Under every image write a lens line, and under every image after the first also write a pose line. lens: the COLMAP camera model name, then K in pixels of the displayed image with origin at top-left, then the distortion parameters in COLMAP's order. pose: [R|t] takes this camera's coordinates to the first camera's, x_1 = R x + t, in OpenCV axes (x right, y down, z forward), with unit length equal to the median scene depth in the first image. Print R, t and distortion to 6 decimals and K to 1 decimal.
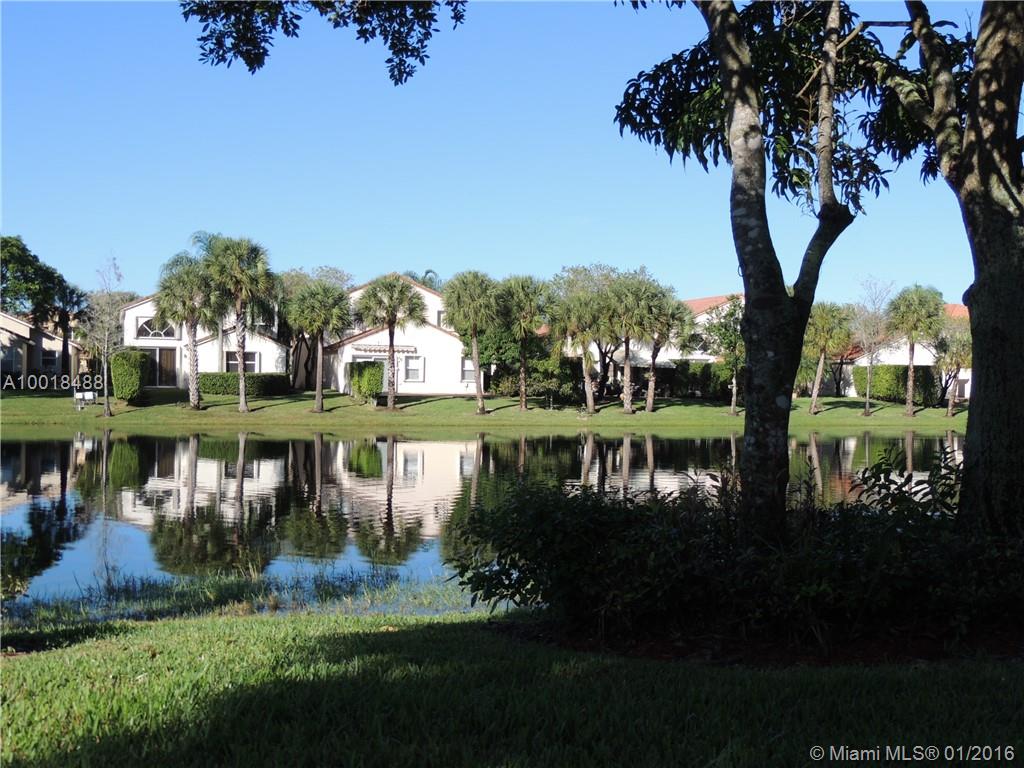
lens RADIAL K [[1181.5, 0, 514.3], [0, 1181.5, 385.1], [0, 0, 1]] dist [-0.021090, 0.000000]
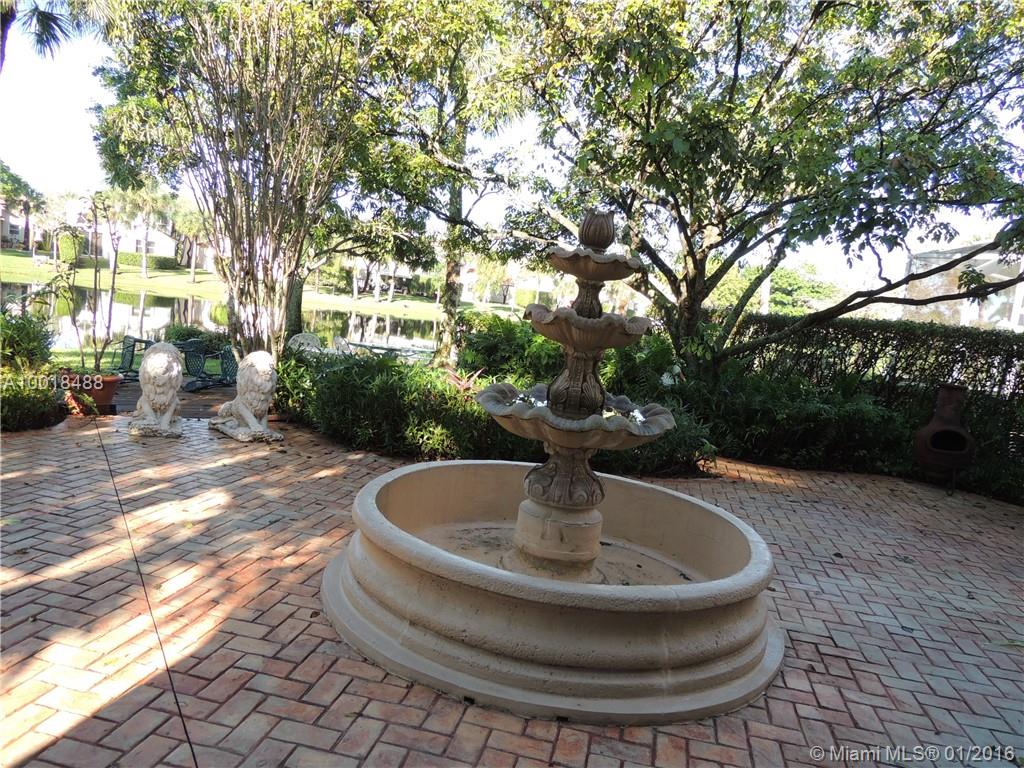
lens RADIAL K [[739.9, 0, 506.4], [0, 739.9, 384.5], [0, 0, 1]] dist [-0.000604, 0.008200]
pose [[0.971191, 0.077222, 0.225446, 0.043401], [-0.106711, 0.986816, 0.121683, -0.009497], [-0.213077, -0.142235, 0.966627, -0.146853]]
